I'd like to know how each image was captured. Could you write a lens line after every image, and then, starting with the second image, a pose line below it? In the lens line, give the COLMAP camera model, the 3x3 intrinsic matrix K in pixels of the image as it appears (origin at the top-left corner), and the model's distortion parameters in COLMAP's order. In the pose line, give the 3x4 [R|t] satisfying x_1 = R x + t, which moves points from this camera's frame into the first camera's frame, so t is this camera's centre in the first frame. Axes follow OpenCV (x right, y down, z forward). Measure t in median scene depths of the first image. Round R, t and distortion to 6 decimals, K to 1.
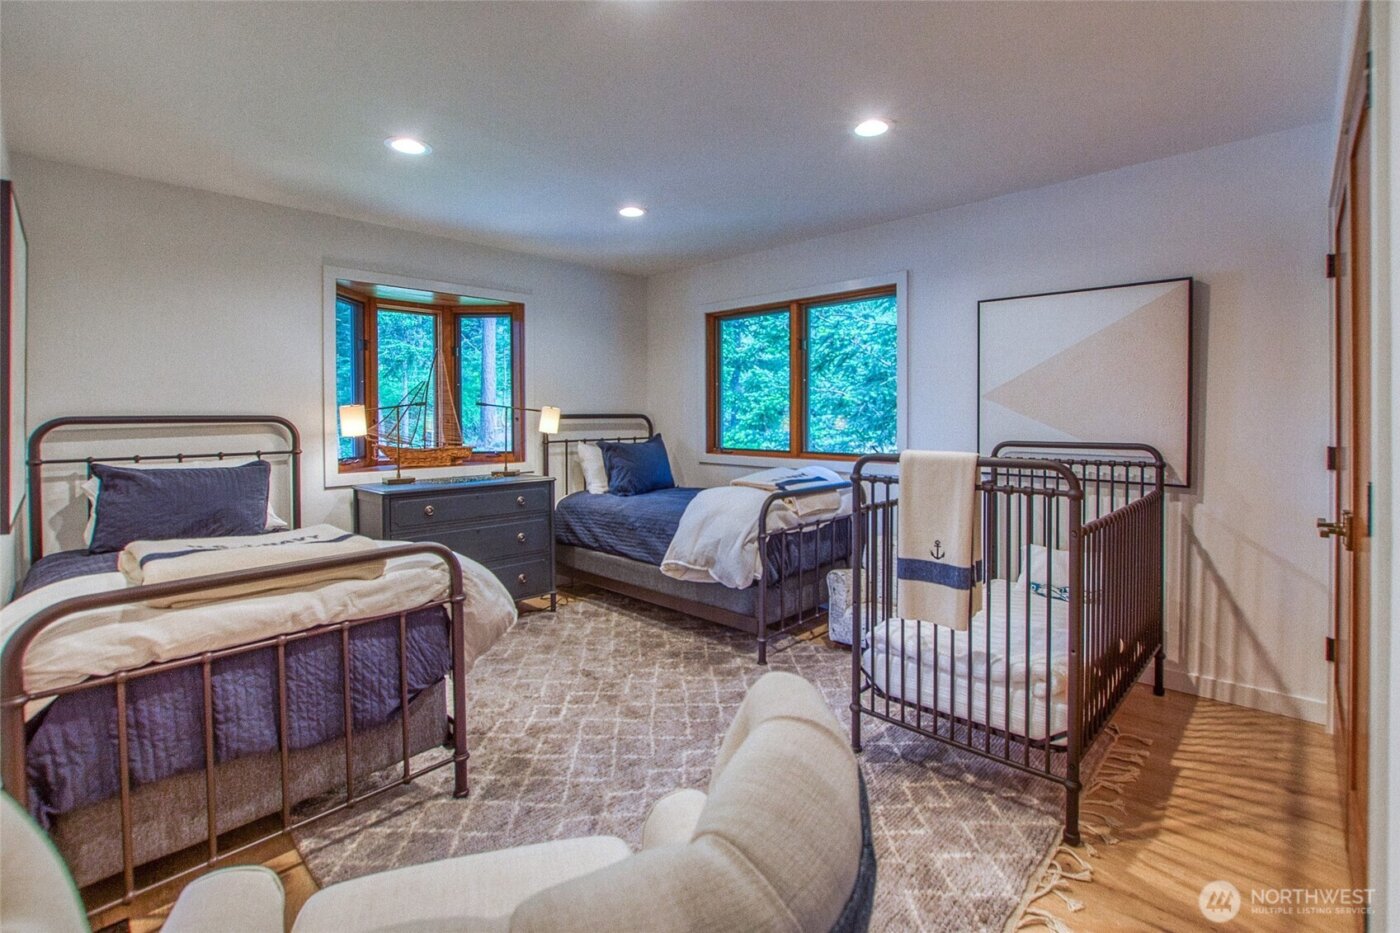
lens RADIAL K [[632.1, 0, 700.6], [0, 632.1, 425.6], [0, 0, 1]] dist [-0.000509, 0.000047]
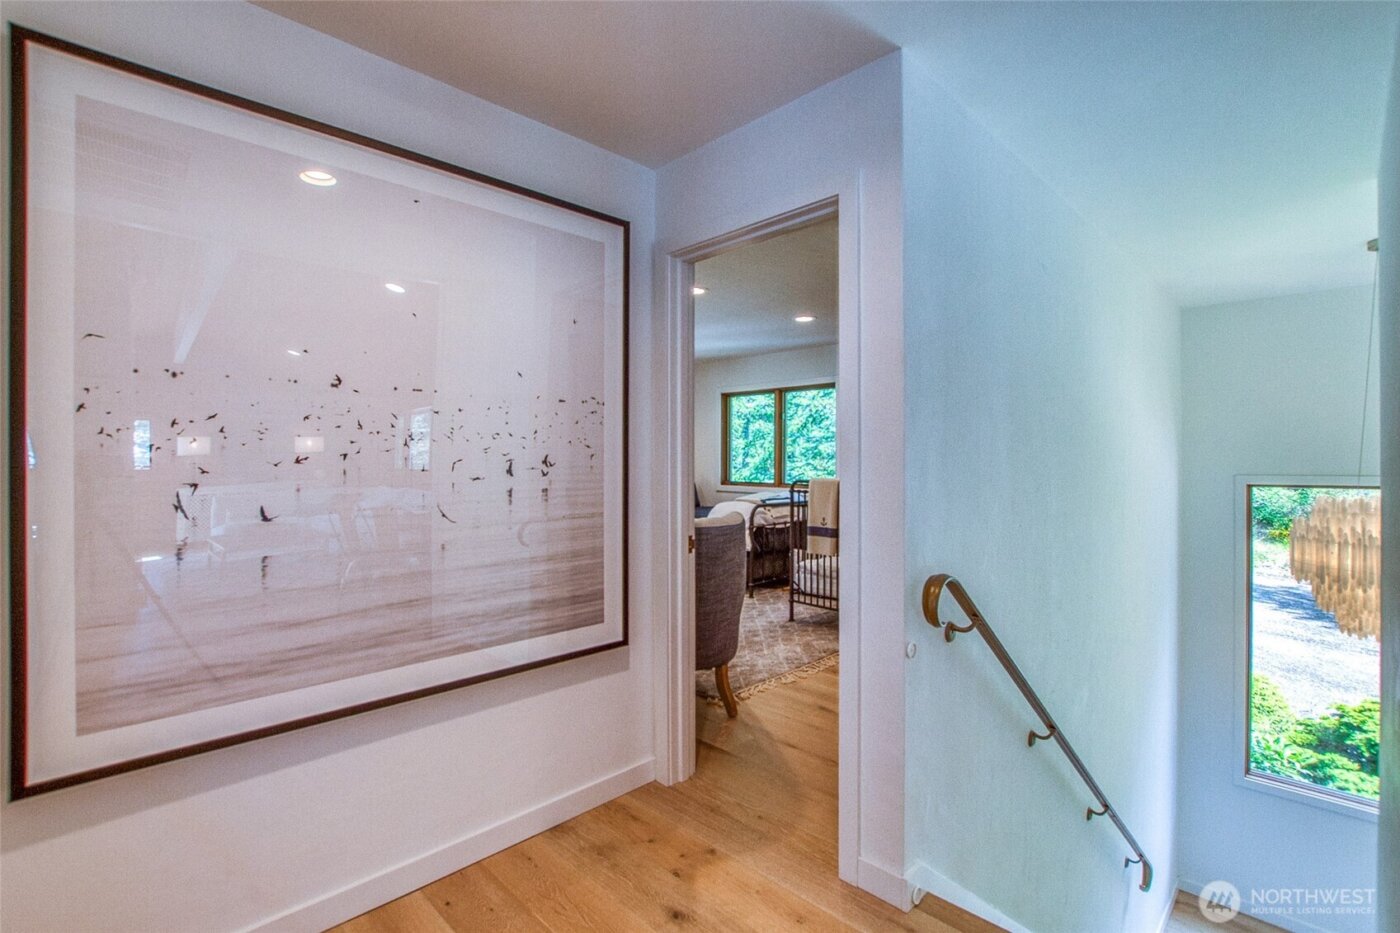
lens RADIAL K [[623.4, 0, 687.8], [0, 623.4, 460.3], [0, 0, 1]] dist [-0.023134, 0.006798]
pose [[0.998957, 0.005000, -0.045380, -0.003428], [-0.005636, 0.999888, -0.013897, 0.008980], [0.045305, 0.014139, 0.998873, -0.793940]]
